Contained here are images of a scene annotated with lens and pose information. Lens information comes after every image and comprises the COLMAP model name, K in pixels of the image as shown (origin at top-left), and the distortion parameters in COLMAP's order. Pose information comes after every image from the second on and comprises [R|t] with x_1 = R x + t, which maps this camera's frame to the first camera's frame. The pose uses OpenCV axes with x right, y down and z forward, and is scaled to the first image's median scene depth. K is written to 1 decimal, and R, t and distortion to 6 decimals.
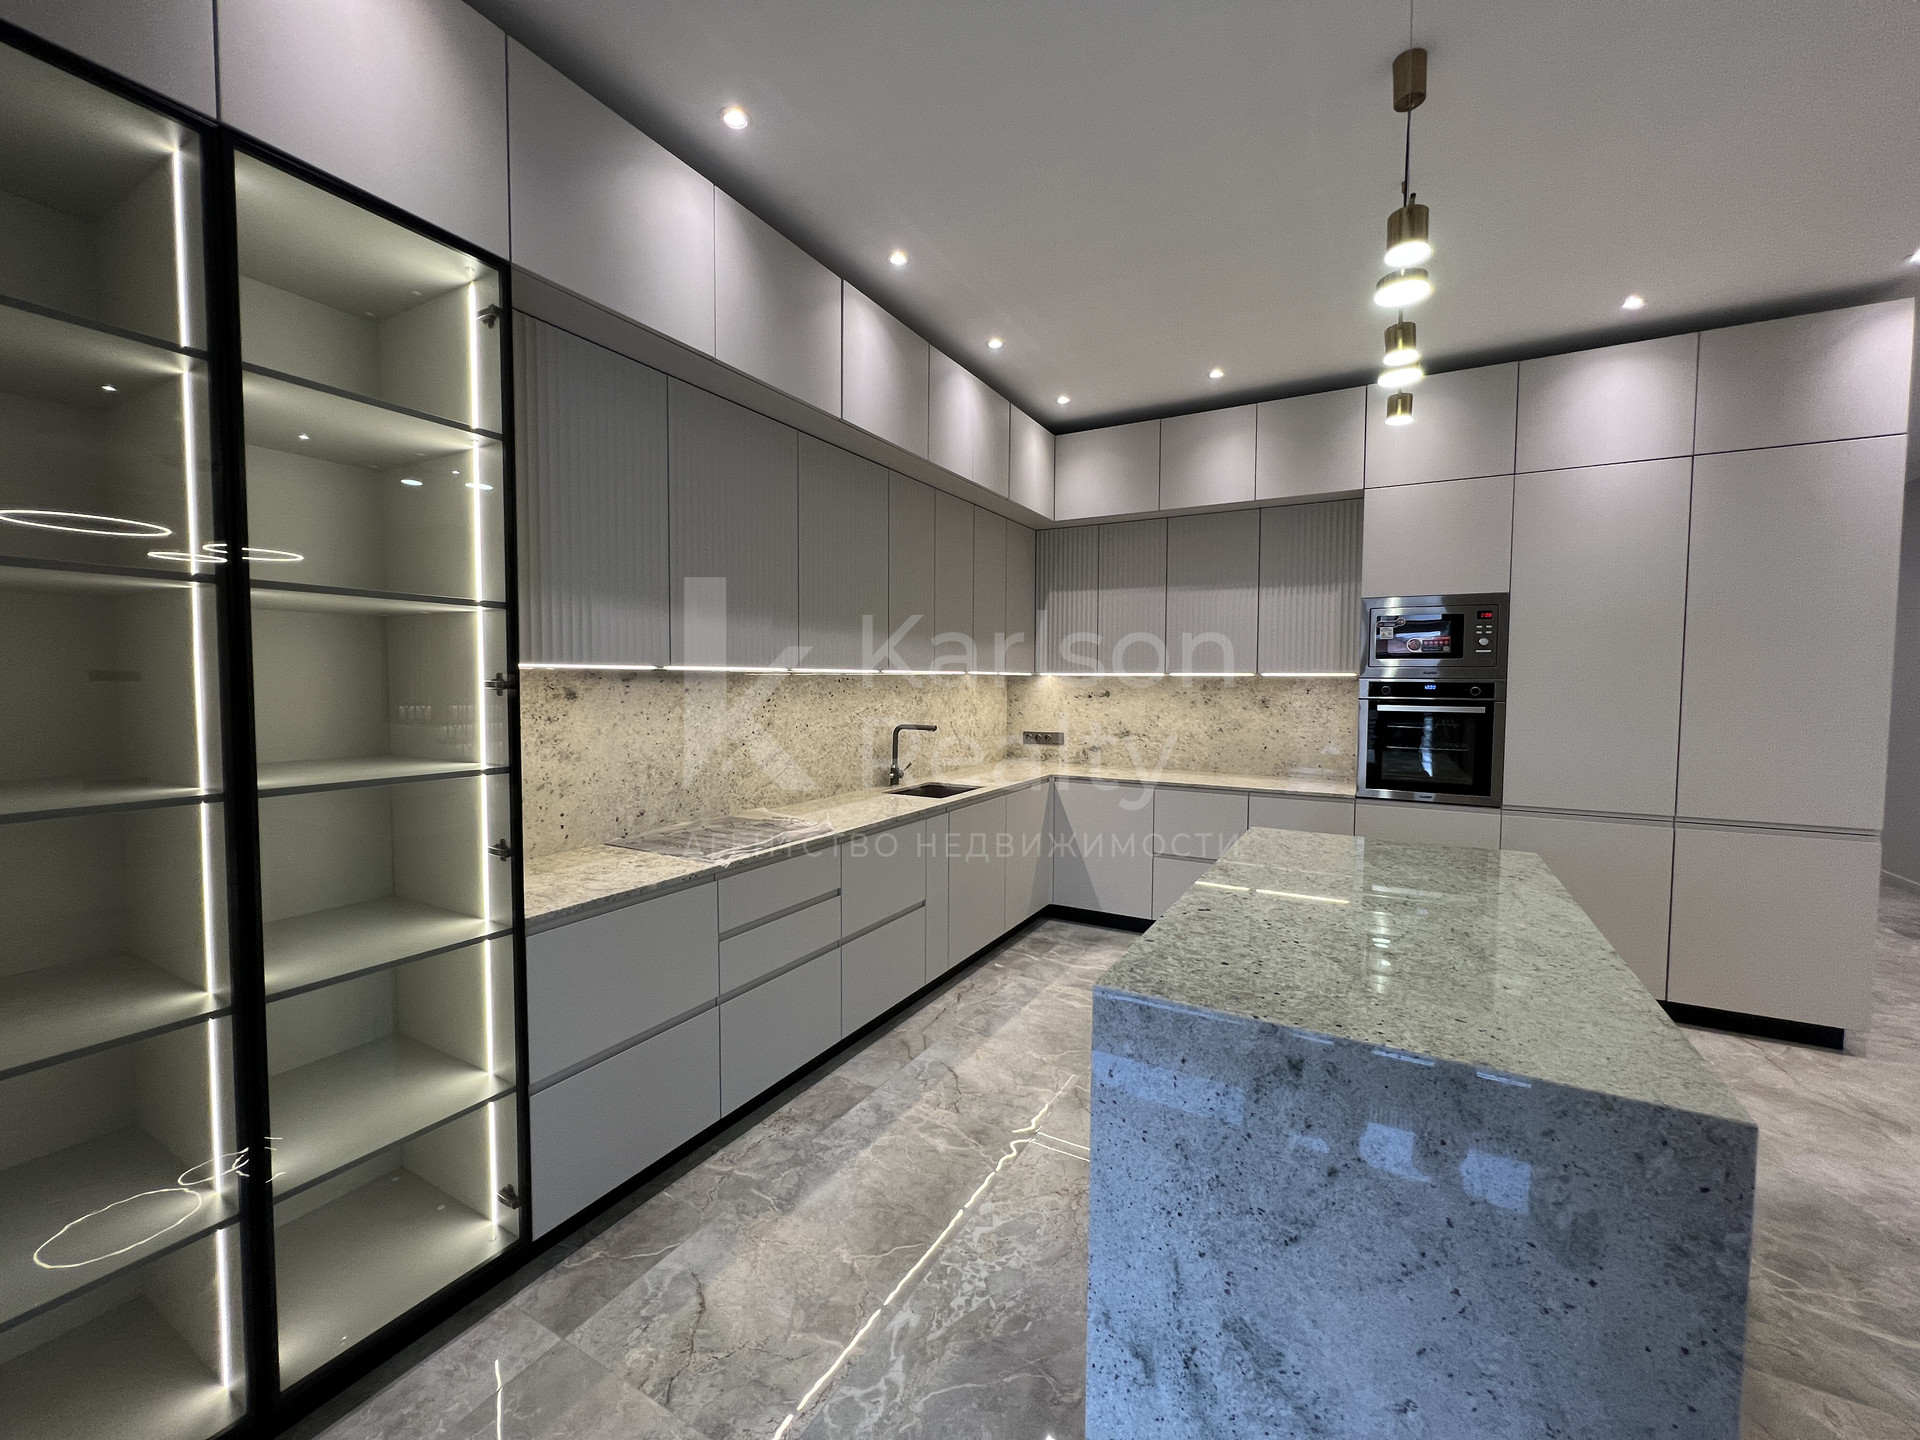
lens RADIAL K [[765.6, 0, 959.5], [0, 765.6, 714.7], [0, 0, 1]] dist [-0.003173, 0.001481]
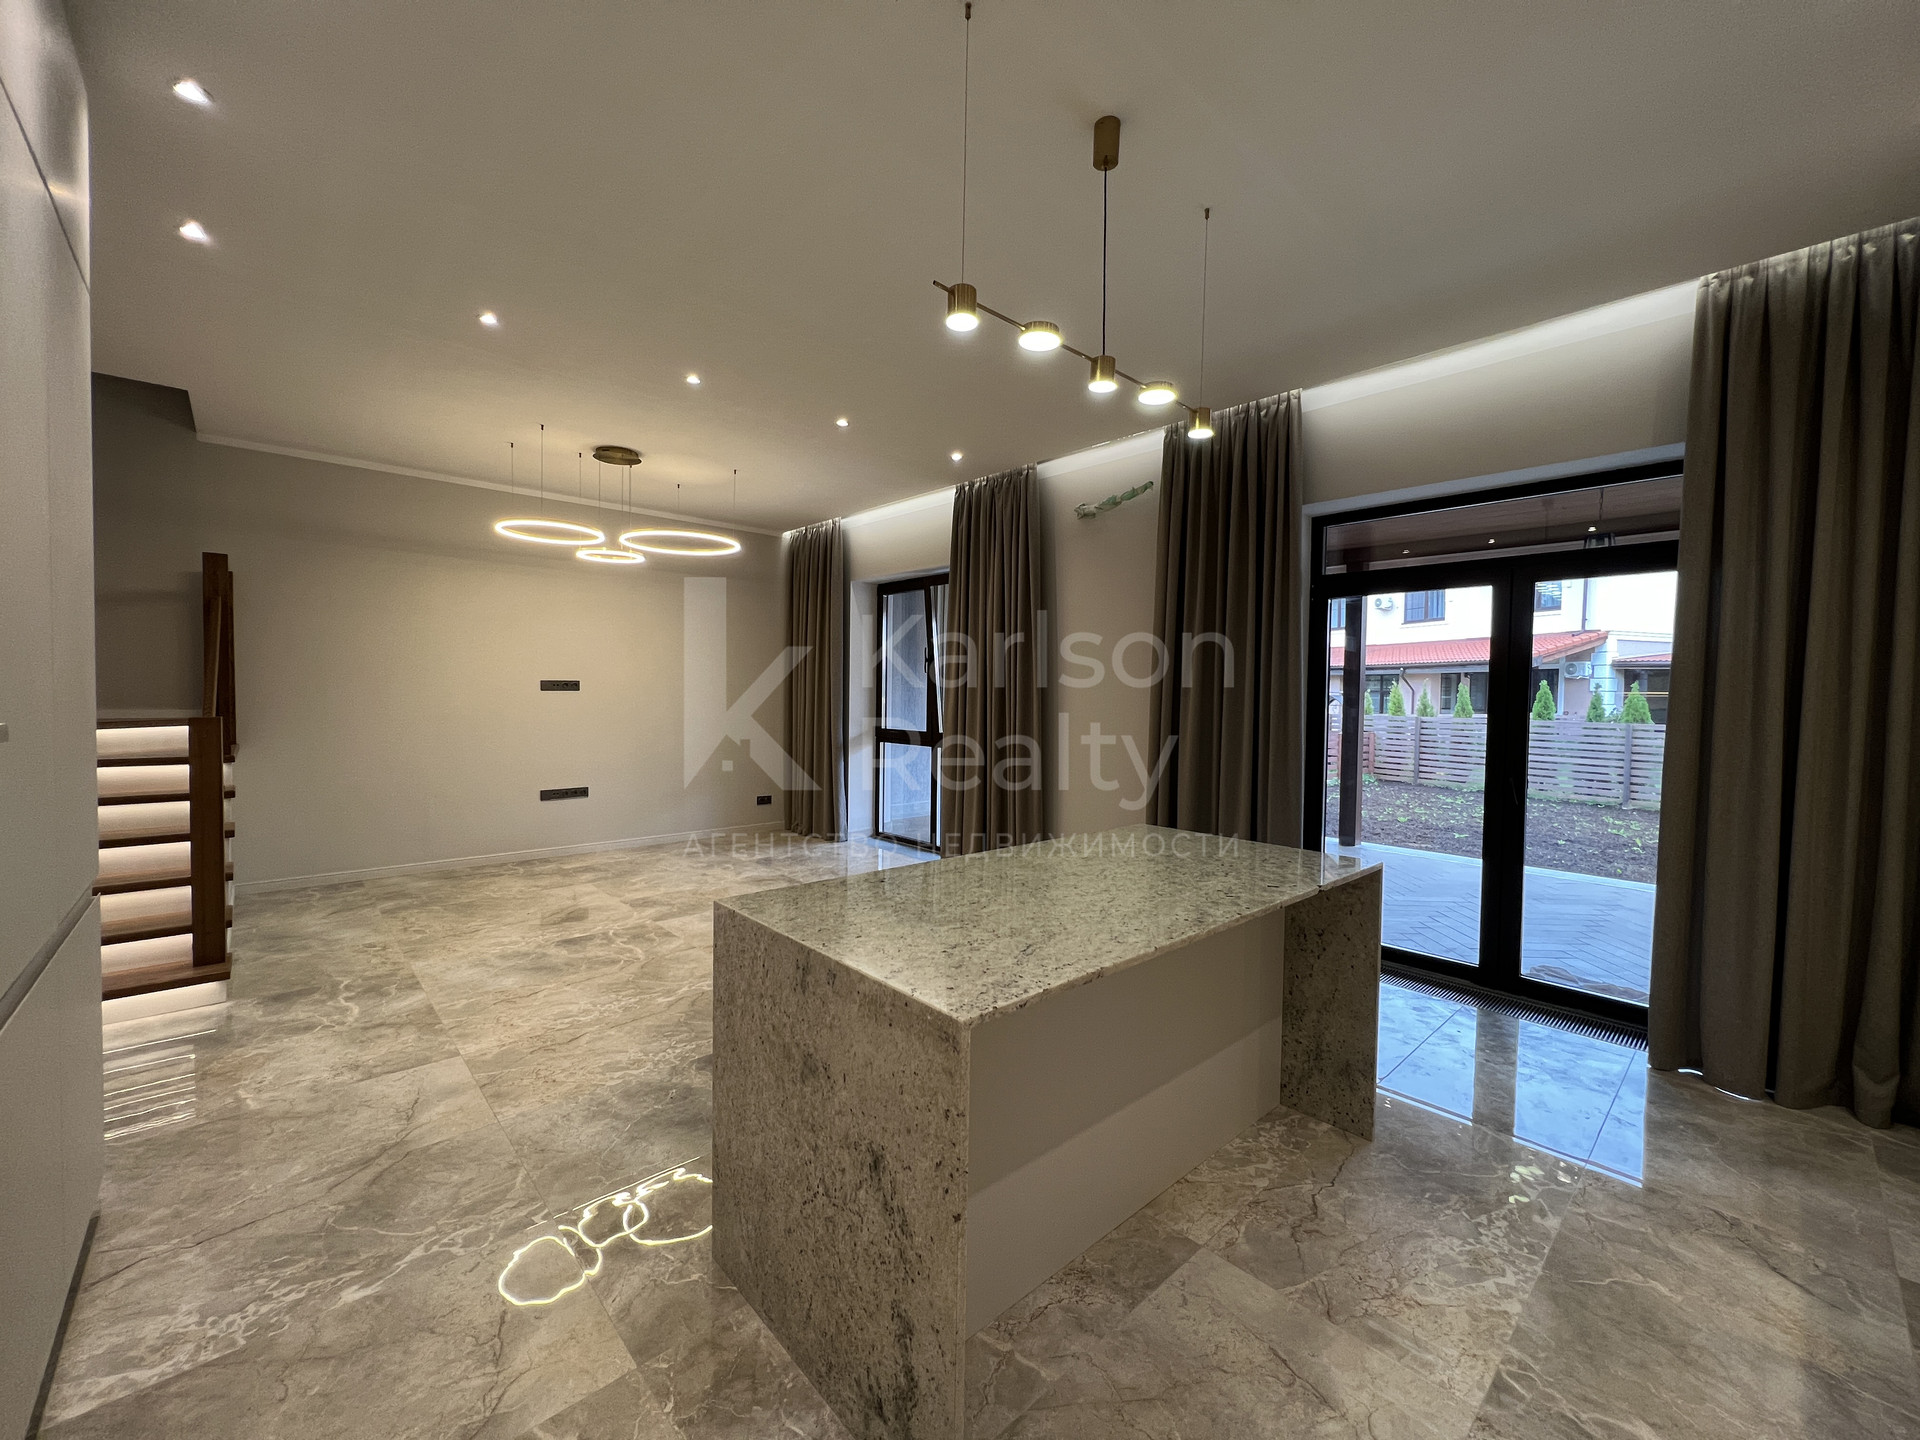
lens RADIAL K [[765.6, 0, 961.0], [0, 765.6, 717.3], [0, 0, 1]] dist [-0.003173, 0.001481]
pose [[-0.950427, -0.030635, 0.309435, 0.420312], [-0.004322, 0.996340, 0.085366, -0.078050], [-0.310918, 0.079797, -0.947081, 2.190711]]
